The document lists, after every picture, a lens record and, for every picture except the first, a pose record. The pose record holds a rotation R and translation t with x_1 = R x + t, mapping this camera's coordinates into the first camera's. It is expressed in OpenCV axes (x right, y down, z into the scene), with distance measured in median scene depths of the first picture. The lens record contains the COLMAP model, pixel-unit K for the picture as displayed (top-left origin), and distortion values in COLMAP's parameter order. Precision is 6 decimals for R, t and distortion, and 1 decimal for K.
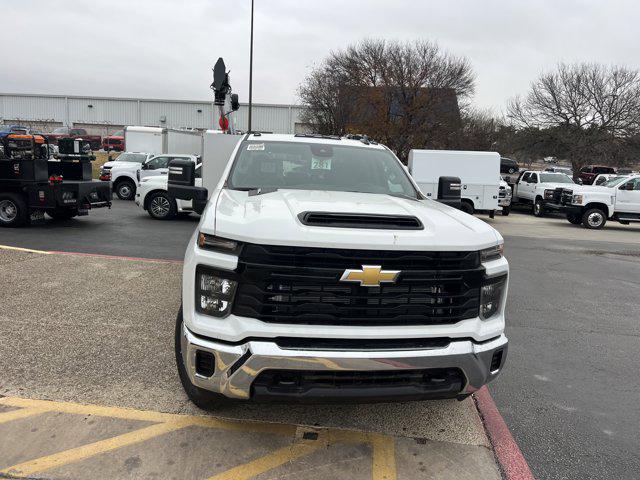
lens RADIAL K [[477.7, 0, 323.2], [0, 477.7, 230.9], [0, 0, 1]] dist [0.054129, -0.058004]
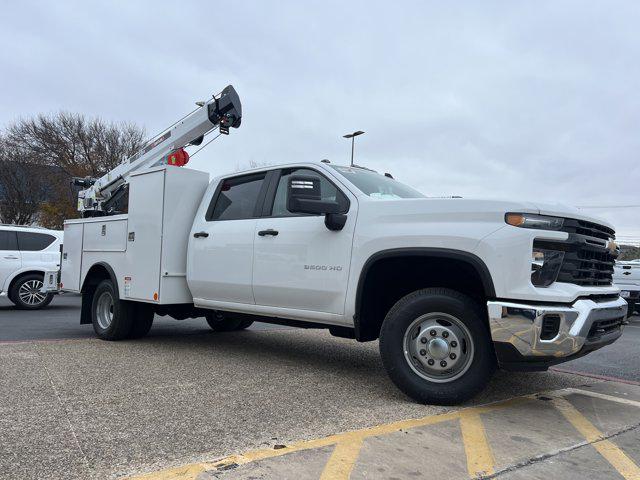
lens RADIAL K [[477.7, 0, 320.4], [0, 477.7, 244.4], [0, 0, 1]] dist [0.054129, -0.058004]
pose [[0.775147, 0.000839, 0.631781, -1.073838], [0.101284, 0.986900, -0.125579, 0.136022], [-0.623610, 0.161331, 0.764907, 0.350409]]
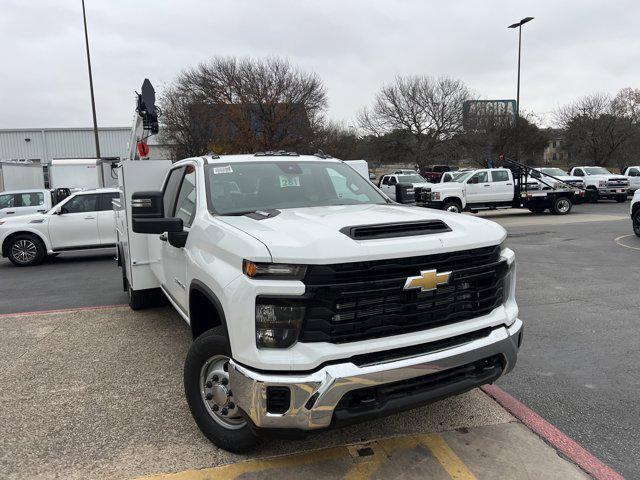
lens RADIAL K [[477.7, 0, 322.2], [0, 477.7, 233.7], [0, 0, 1]] dist [0.054129, -0.058004]
pose [[0.950678, -0.122310, 0.285047, -0.307389], [0.129867, 0.991502, -0.007688, -0.021420], [-0.281684, 0.044327, 0.958483, 0.049982]]
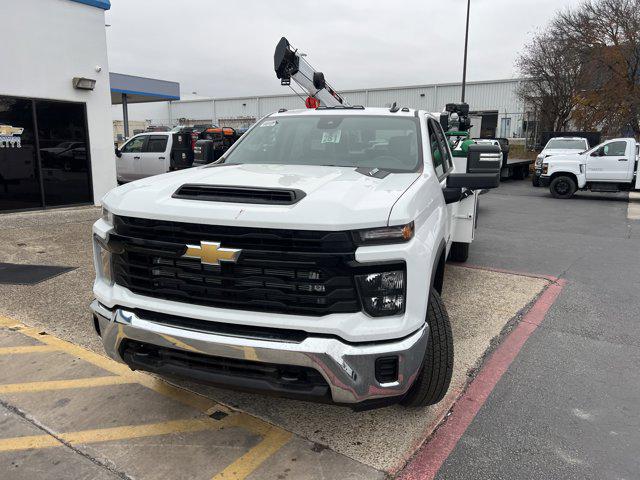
lens RADIAL K [[477.7, 0, 324.4], [0, 477.7, 232.2], [0, 0, 1]] dist [0.054129, -0.058004]
pose [[0.888935, 0.039836, -0.456298, 0.542276], [-0.024368, 0.998913, 0.039735, 0.009171], [0.457385, -0.024202, 0.888939, 0.215945]]
